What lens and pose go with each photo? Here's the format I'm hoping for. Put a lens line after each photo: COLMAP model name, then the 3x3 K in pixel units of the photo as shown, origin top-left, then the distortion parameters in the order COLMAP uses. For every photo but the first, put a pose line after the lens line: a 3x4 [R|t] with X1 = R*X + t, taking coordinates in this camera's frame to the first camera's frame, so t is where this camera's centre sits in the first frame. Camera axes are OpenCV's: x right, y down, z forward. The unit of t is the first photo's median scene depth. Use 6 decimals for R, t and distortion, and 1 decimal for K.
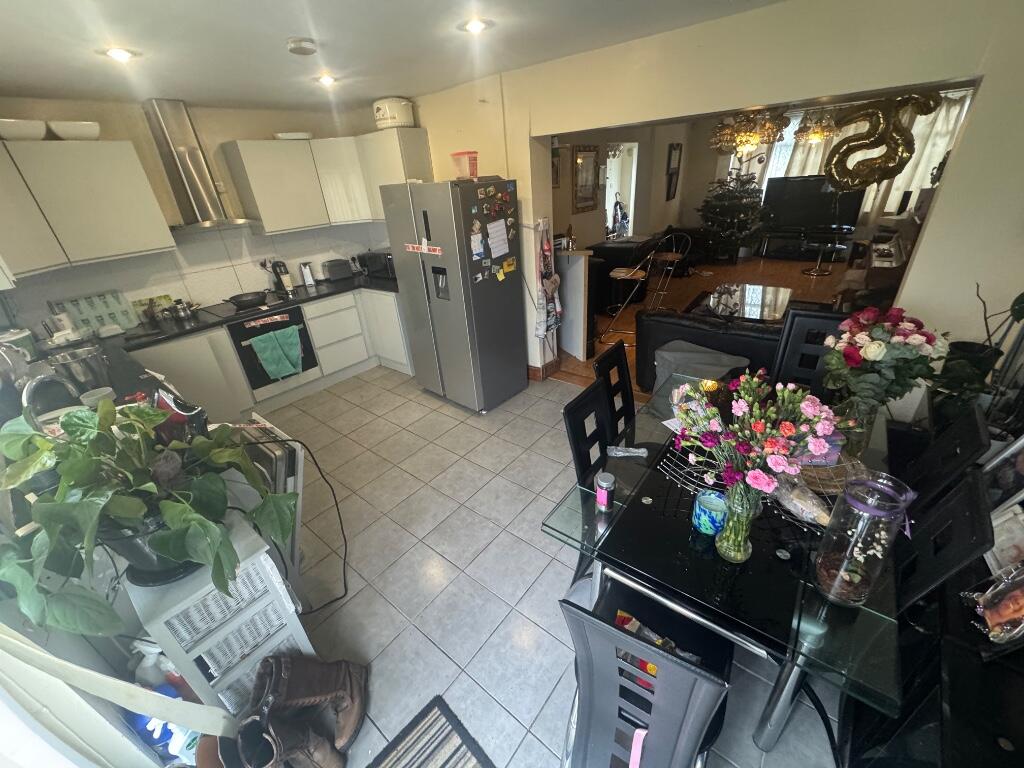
lens RADIAL K [[406.4, 0, 510.2], [0, 406.4, 386.4], [0, 0, 1]] dist [-0.001591, -0.000533]
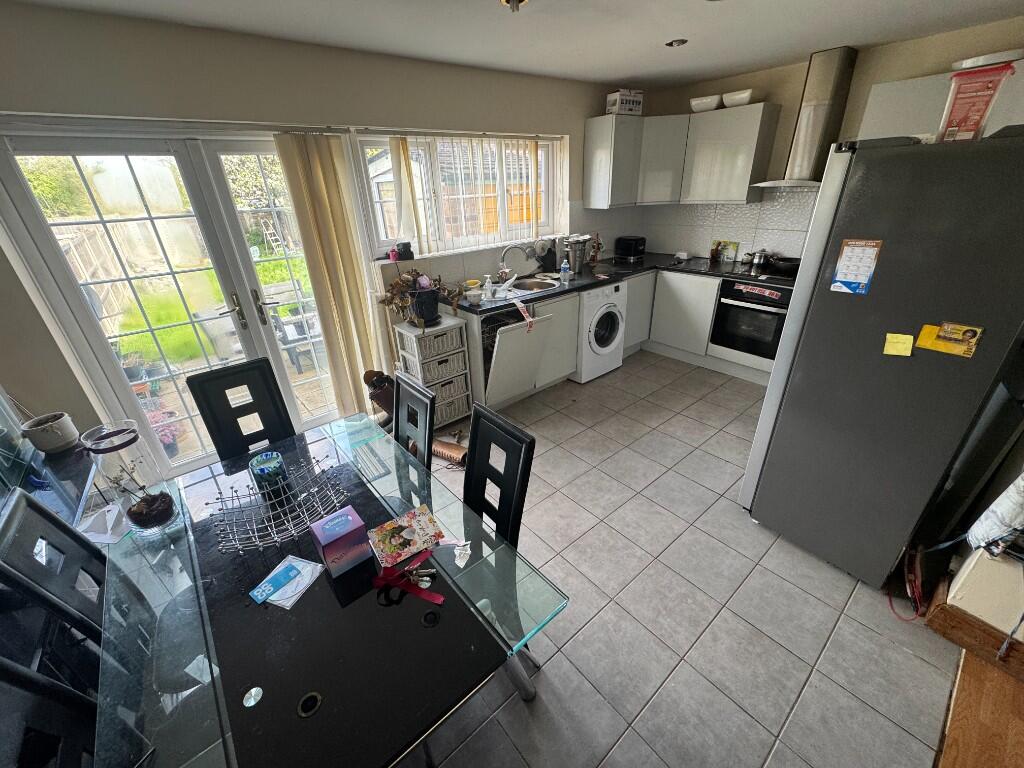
lens RADIAL K [[406.4, 0, 513.8], [0, 406.4, 383.7], [0, 0, 1]] dist [-0.001591, -0.000533]
pose [[-0.196722, 0.501326, -0.842599, 0.486183], [-0.409472, 0.738848, 0.535196, -0.309787], [0.890861, 0.450306, 0.059932, 0.591142]]
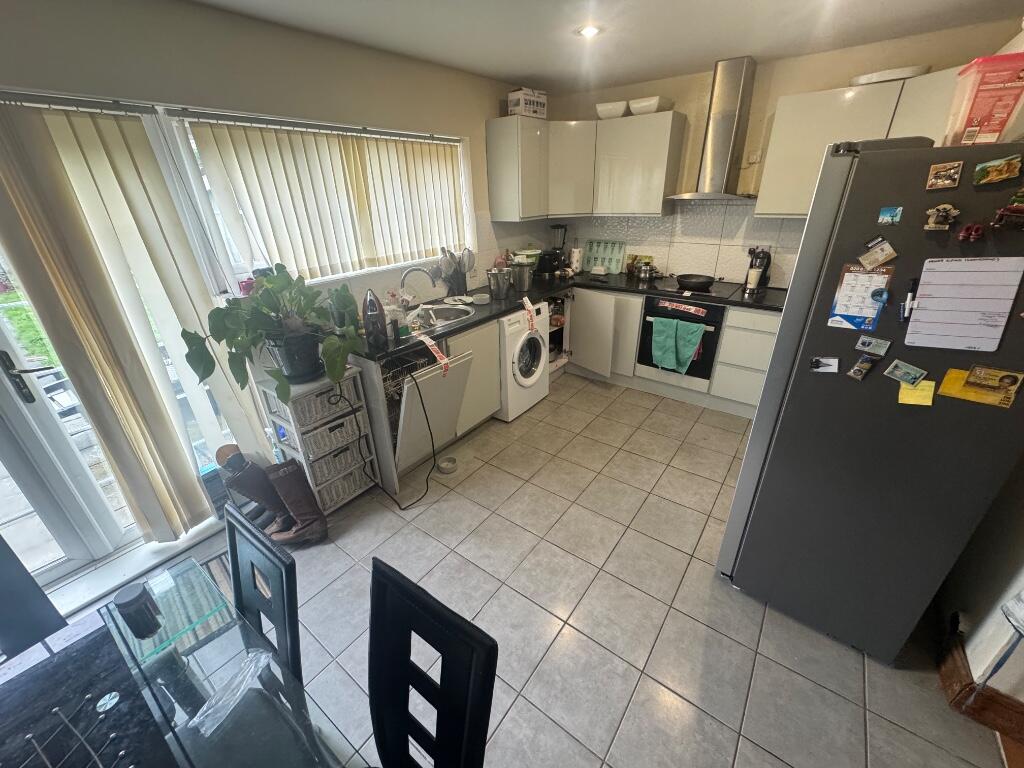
lens RADIAL K [[406.4, 0, 511.5], [0, 406.4, 383.5], [0, 0, 1]] dist [-0.001591, -0.000533]
pose [[0.034929, 0.489689, -0.871197, 0.294563], [-0.445280, 0.788046, 0.425099, -0.272766], [0.894710, 0.373079, 0.245574, 0.556724]]
